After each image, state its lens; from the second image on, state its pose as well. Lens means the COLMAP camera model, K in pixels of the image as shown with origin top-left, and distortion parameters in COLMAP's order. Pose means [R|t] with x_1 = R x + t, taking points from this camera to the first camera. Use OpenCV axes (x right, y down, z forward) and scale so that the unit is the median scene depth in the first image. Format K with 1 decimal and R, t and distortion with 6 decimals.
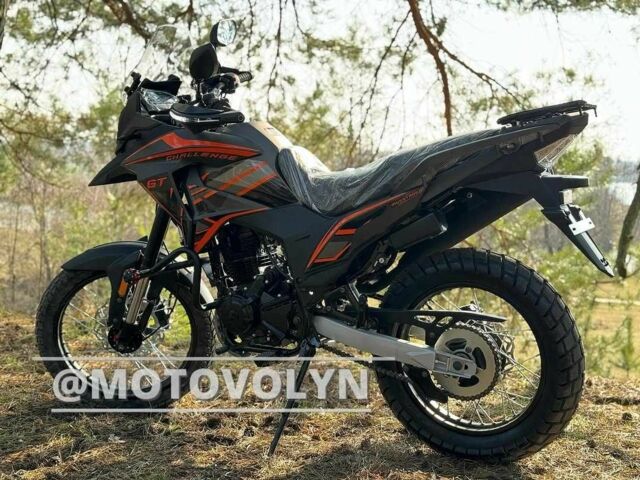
lens RADIAL K [[930.6, 0, 320.0], [0, 930.6, 240.0], [0, 0, 1]] dist [0.111974, -0.032691]
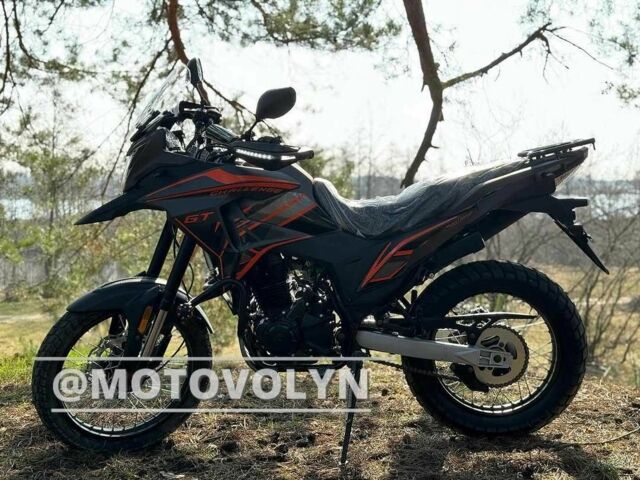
lens RADIAL K [[930.6, 0, 320.0], [0, 930.6, 240.0], [0, 0, 1]] dist [0.111974, -0.032691]
pose [[0.894028, -0.057031, 0.444367, -0.534908], [0.064836, 0.997893, -0.002374, -0.026721], [-0.443295, 0.030934, 0.895842, 0.023616]]
